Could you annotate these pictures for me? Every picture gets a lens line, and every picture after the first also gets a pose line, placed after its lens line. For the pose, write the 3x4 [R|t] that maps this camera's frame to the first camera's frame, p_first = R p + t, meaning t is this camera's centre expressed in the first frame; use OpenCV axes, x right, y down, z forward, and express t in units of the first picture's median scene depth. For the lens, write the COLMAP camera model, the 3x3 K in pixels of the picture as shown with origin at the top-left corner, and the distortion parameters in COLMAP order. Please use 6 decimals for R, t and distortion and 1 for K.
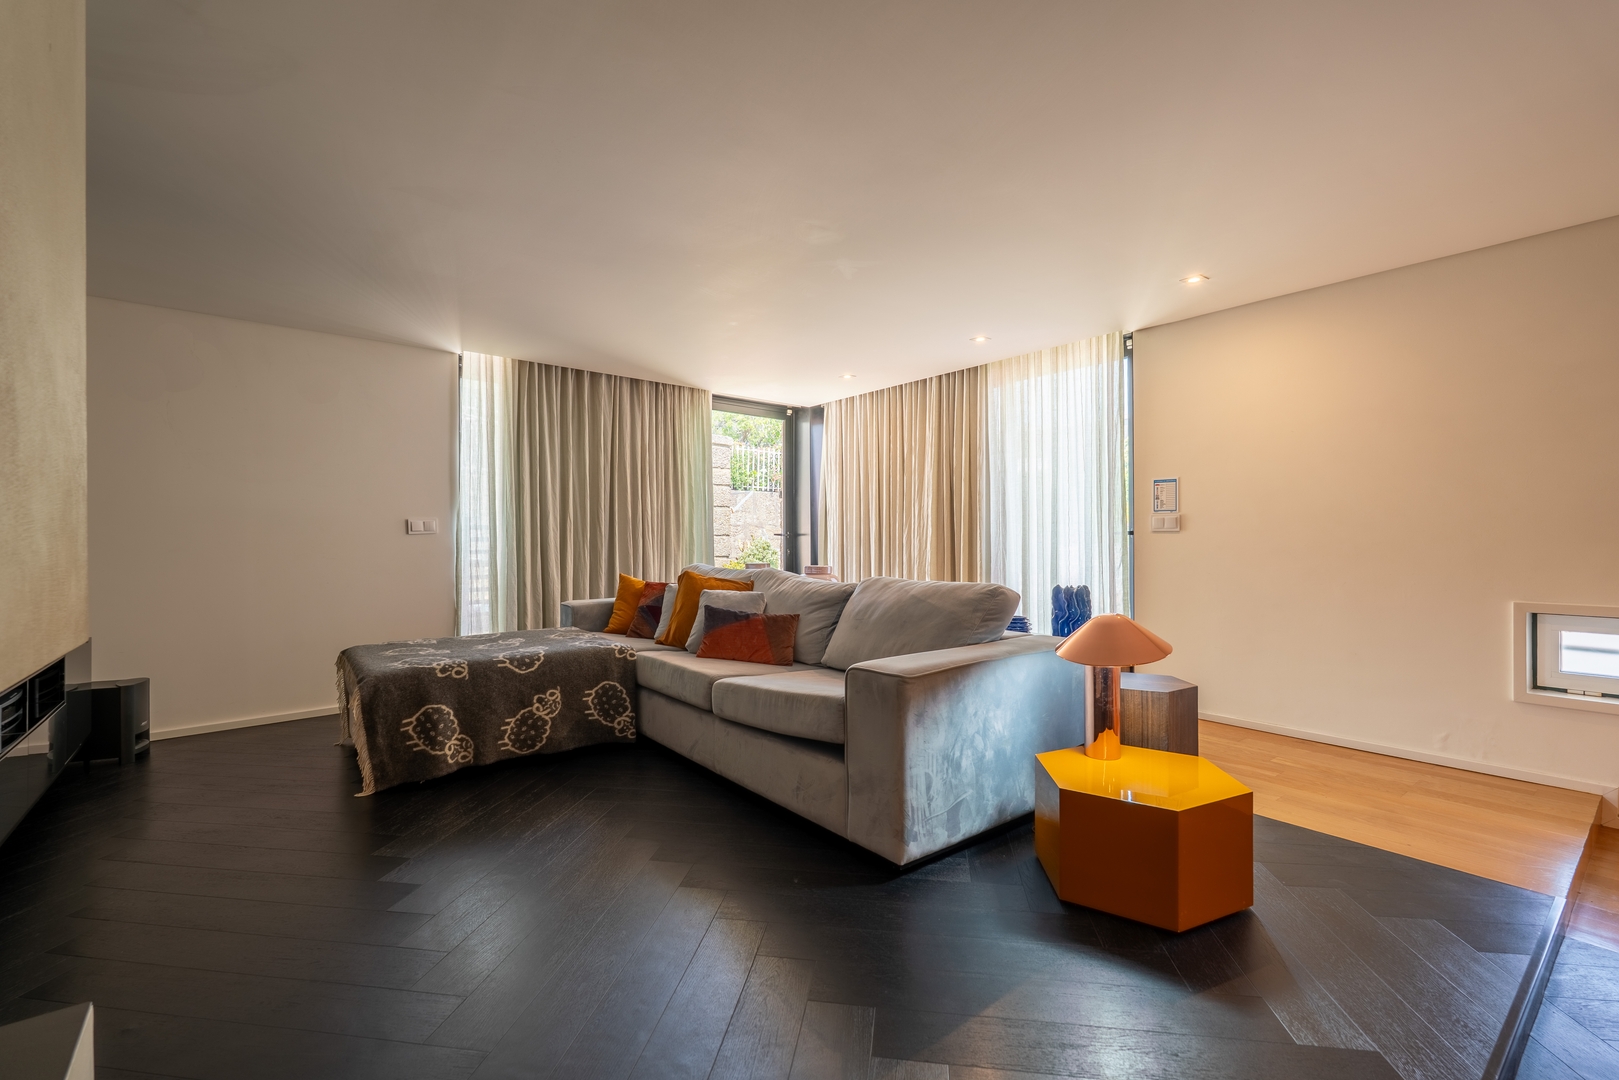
lens RADIAL K [[716.7, 0, 803.8], [0, 716.7, 528.3], [0, 0, 1]] dist [-0.005730, -0.000244]
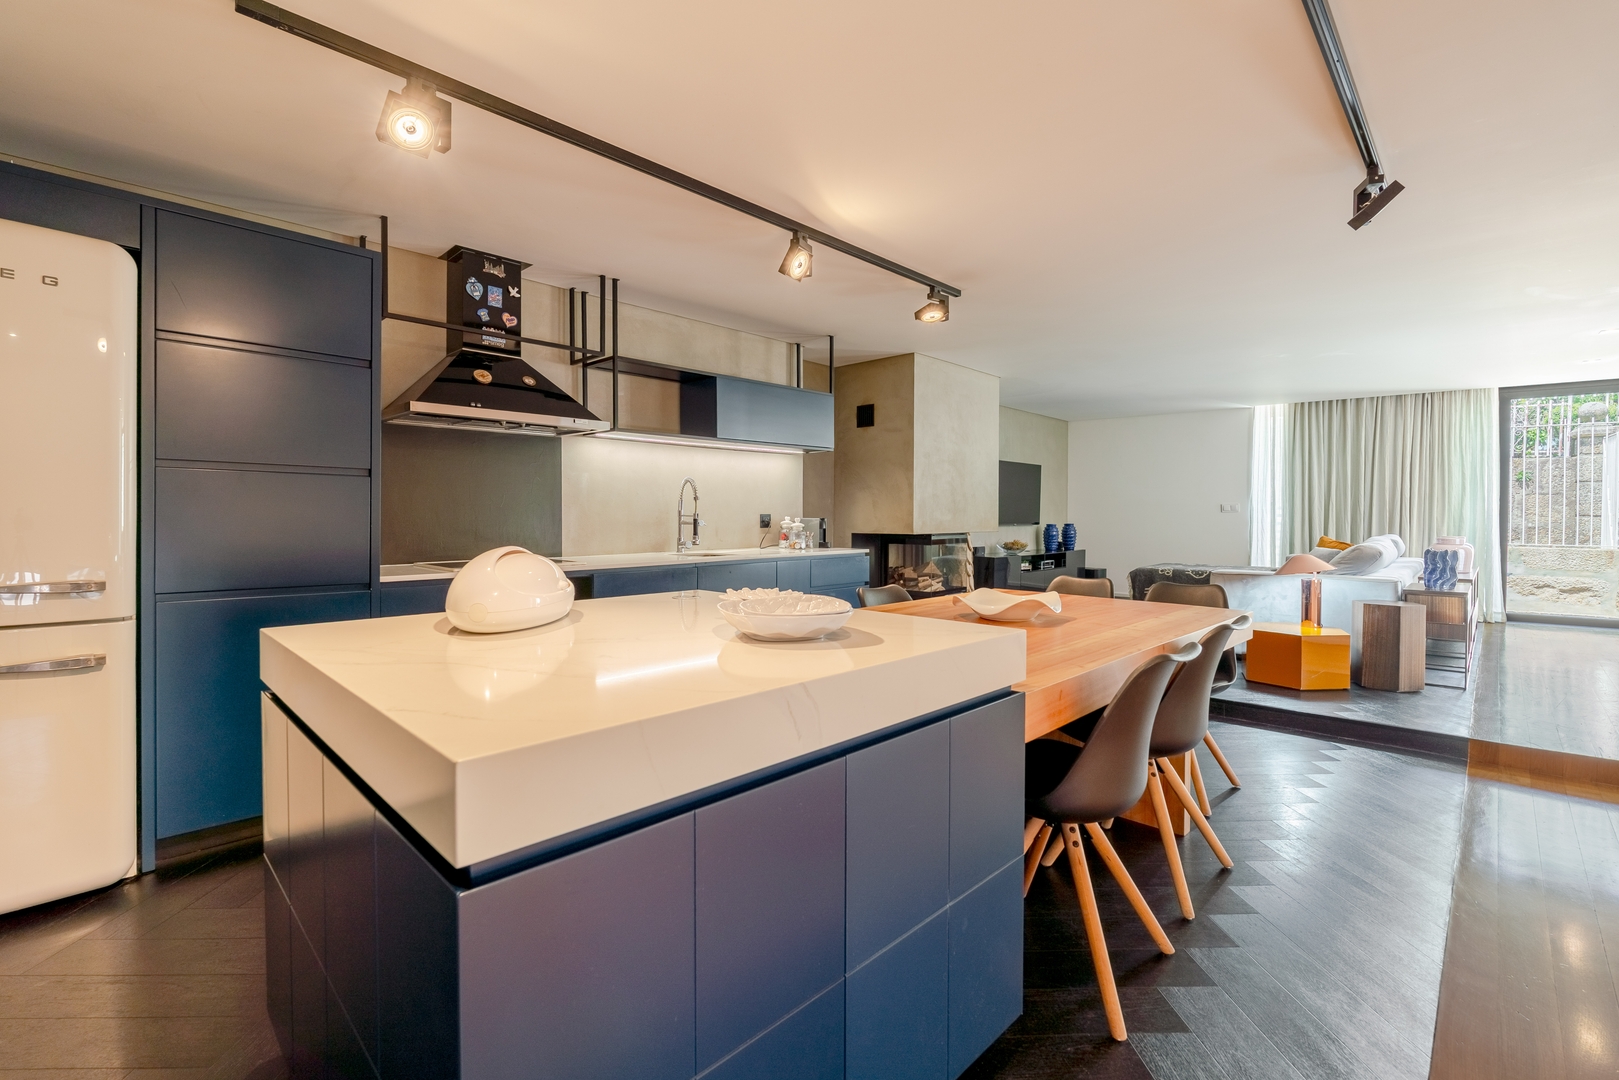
lens RADIAL K [[716.7, 0, 803.8], [0, 716.7, 528.3], [0, 0, 1]] dist [-0.005730, -0.000244]
pose [[0.155595, 0.025364, -0.987495, 1.193738], [0.005738, 0.999630, 0.026580, -0.006757], [0.987804, -0.009802, 0.155392, -0.379548]]
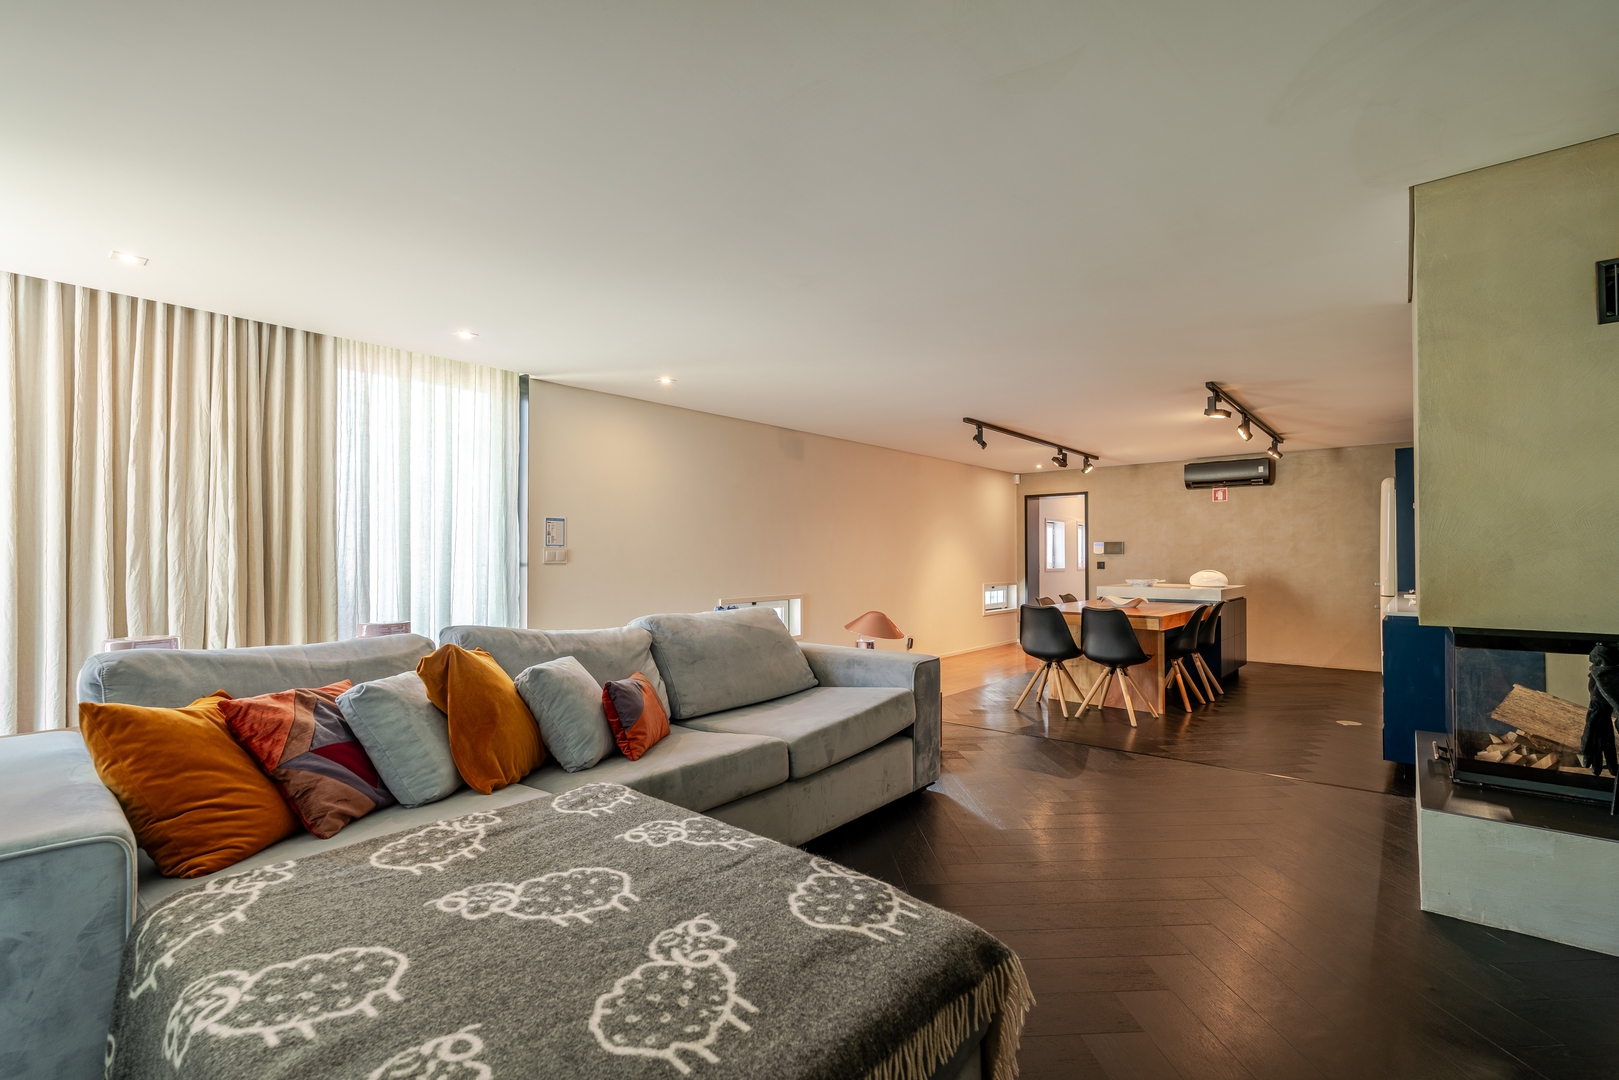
lens RADIAL K [[703.3, 0, 815.9], [0, 703.3, 544.1], [0, 0, 1]] dist [-0.001832, -0.000242]
pose [[-0.213757, 0.021688, 0.976646, -0.685372], [-0.006790, 0.999696, -0.023686, -0.002941], [-0.976863, -0.011694, -0.213545, 0.830062]]
